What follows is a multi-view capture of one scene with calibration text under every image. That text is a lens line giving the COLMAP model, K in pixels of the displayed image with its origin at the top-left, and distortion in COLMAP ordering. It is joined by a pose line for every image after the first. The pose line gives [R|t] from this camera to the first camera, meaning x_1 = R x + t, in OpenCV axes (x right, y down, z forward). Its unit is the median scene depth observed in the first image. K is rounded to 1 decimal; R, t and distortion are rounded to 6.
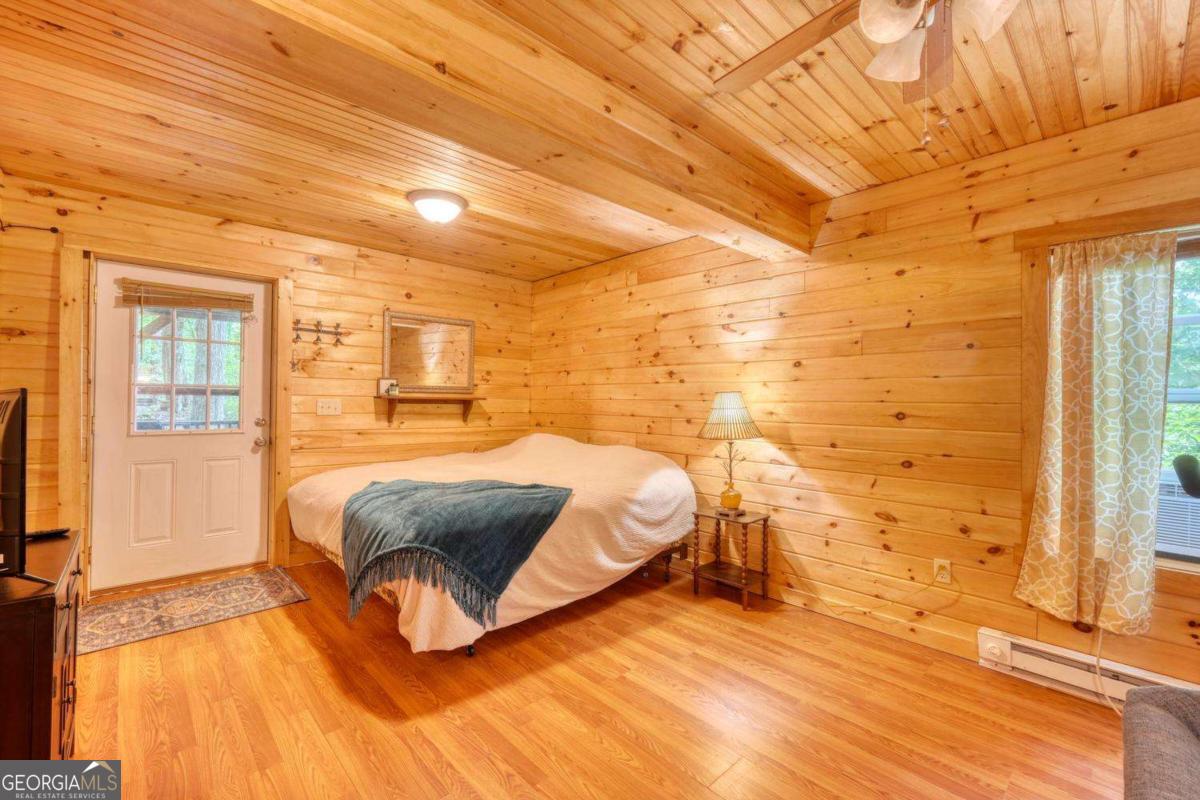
lens RADIAL K [[505.3, 0, 600.0], [0, 505.3, 400.0], [0, 0, 1]] dist [-0.001912, 0.000205]
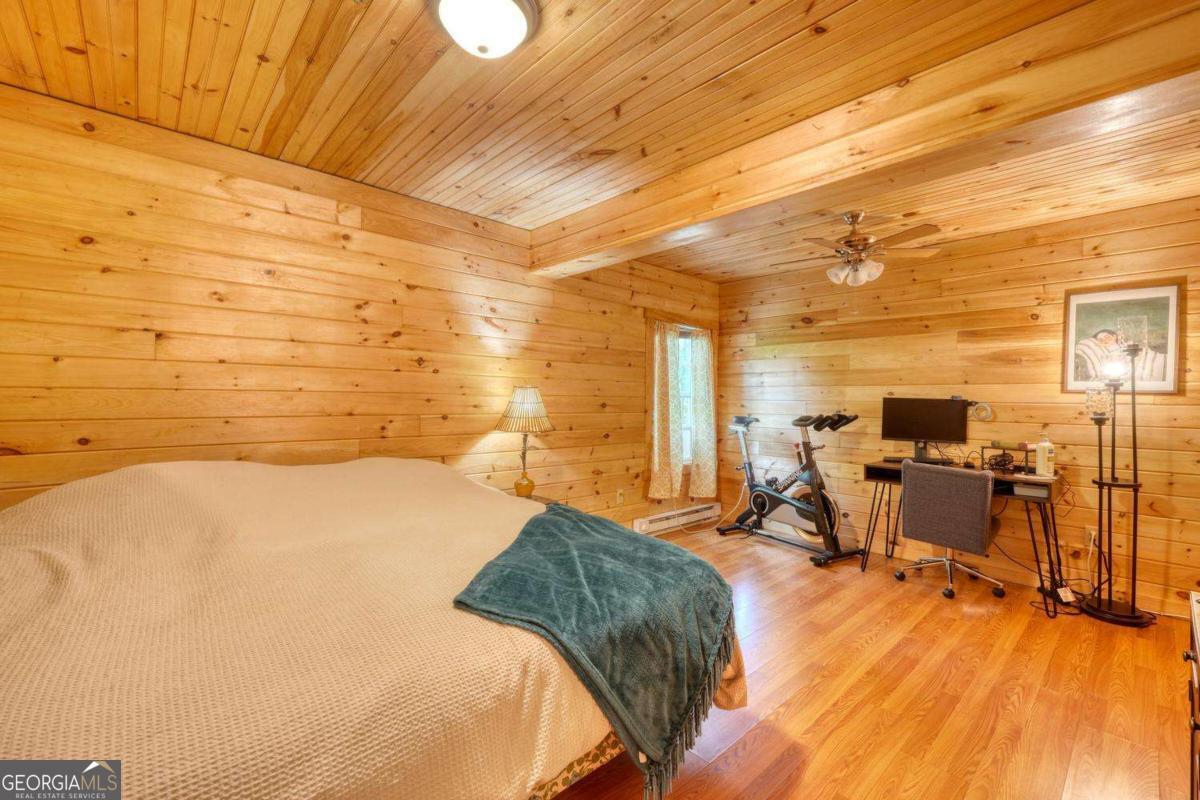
lens RADIAL K [[505.3, 0, 600.0], [0, 505.3, 400.0], [0, 0, 1]] dist [-0.001912, 0.000205]
pose [[0.015322, -0.013569, 0.999791, -0.890529], [-0.013660, 0.999812, 0.013779, -0.005557], [-0.999789, -0.013869, 0.015134, 0.922616]]
